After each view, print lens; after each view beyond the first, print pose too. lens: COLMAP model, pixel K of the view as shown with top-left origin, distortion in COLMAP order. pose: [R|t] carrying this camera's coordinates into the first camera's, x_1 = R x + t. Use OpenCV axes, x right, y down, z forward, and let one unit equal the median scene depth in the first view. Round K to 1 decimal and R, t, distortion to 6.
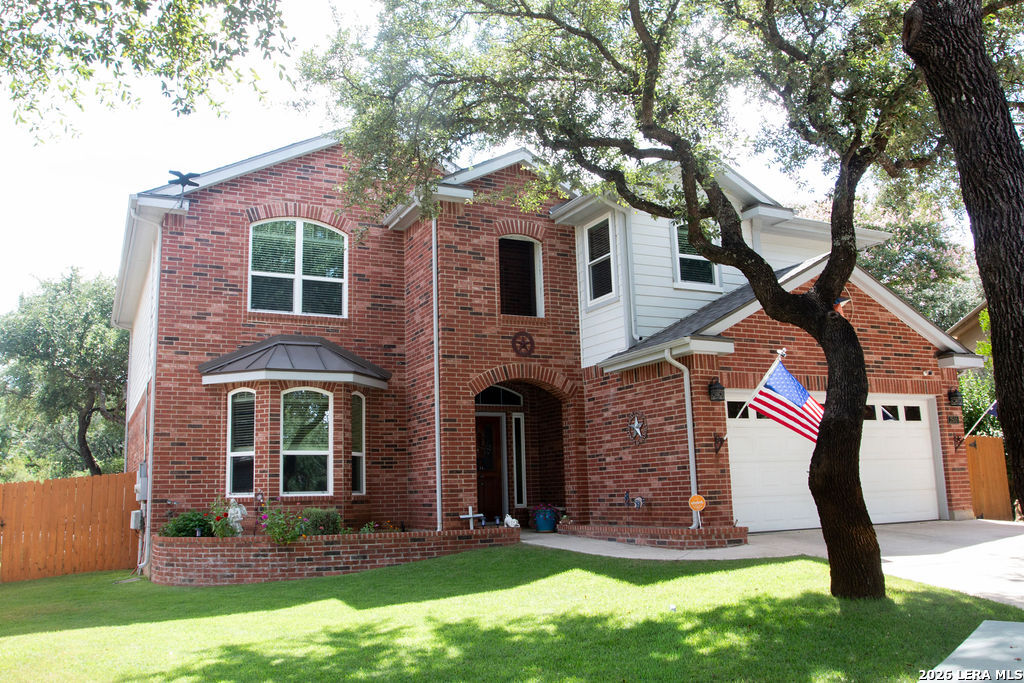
lens RADIAL K [[855.2, 0, 512.0], [0, 855.2, 341.5], [0, 0, 1]] dist [-0.062917, 0.004220]
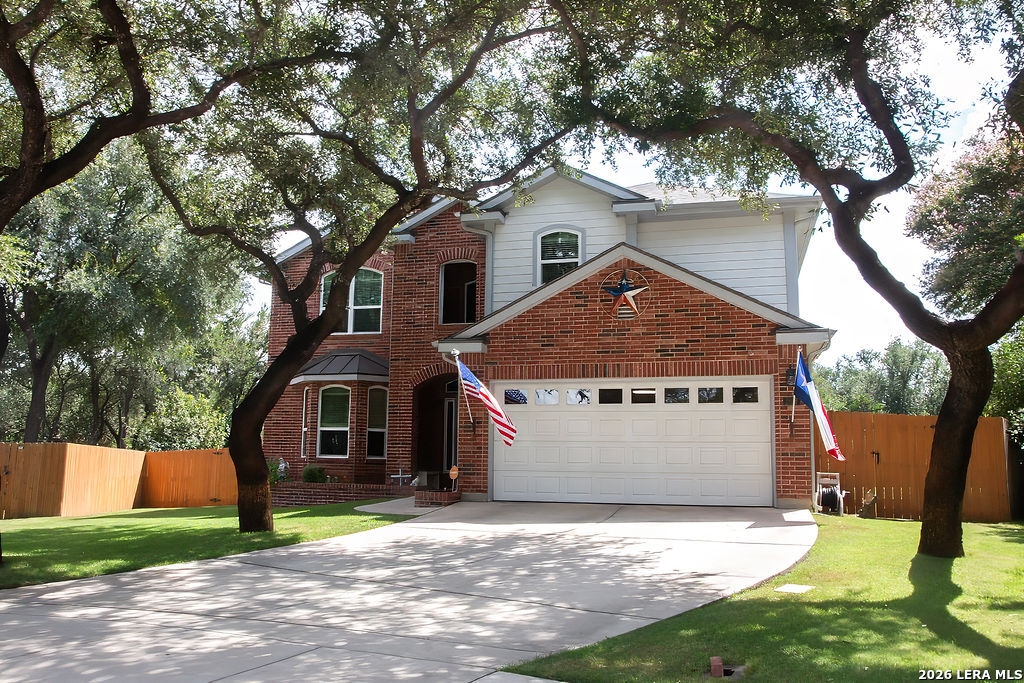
lens RADIAL K [[827.4, 0, 506.4], [0, 827.4, 340.8], [0, 0, 1]] dist [-0.082748, 0.052432]
pose [[0.747082, -0.061072, -0.661920, 0.902011], [0.081251, 0.996694, -0.000256, 0.002017], [0.659747, -0.053590, 0.749574, 0.122948]]
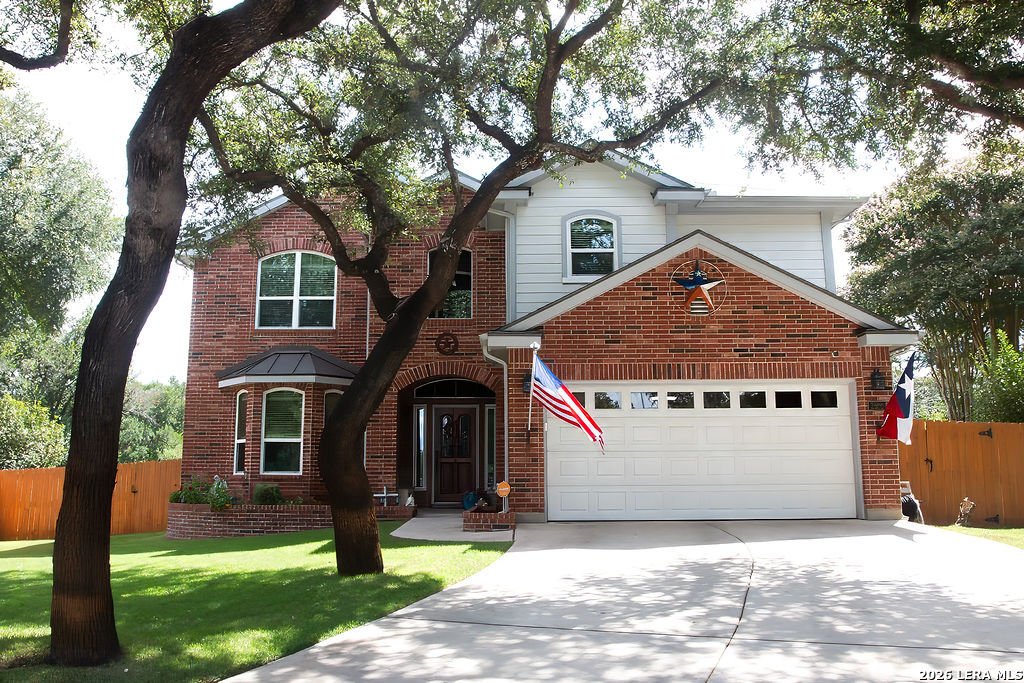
lens RADIAL K [[827.4, 0, 506.4], [0, 827.4, 340.8], [0, 0, 1]] dist [-0.082748, 0.052432]
pose [[0.893127, -0.050822, -0.446924, 0.569997], [0.056075, 0.998425, -0.001476, 0.005078], [0.446295, -0.023743, 0.894571, 0.069427]]
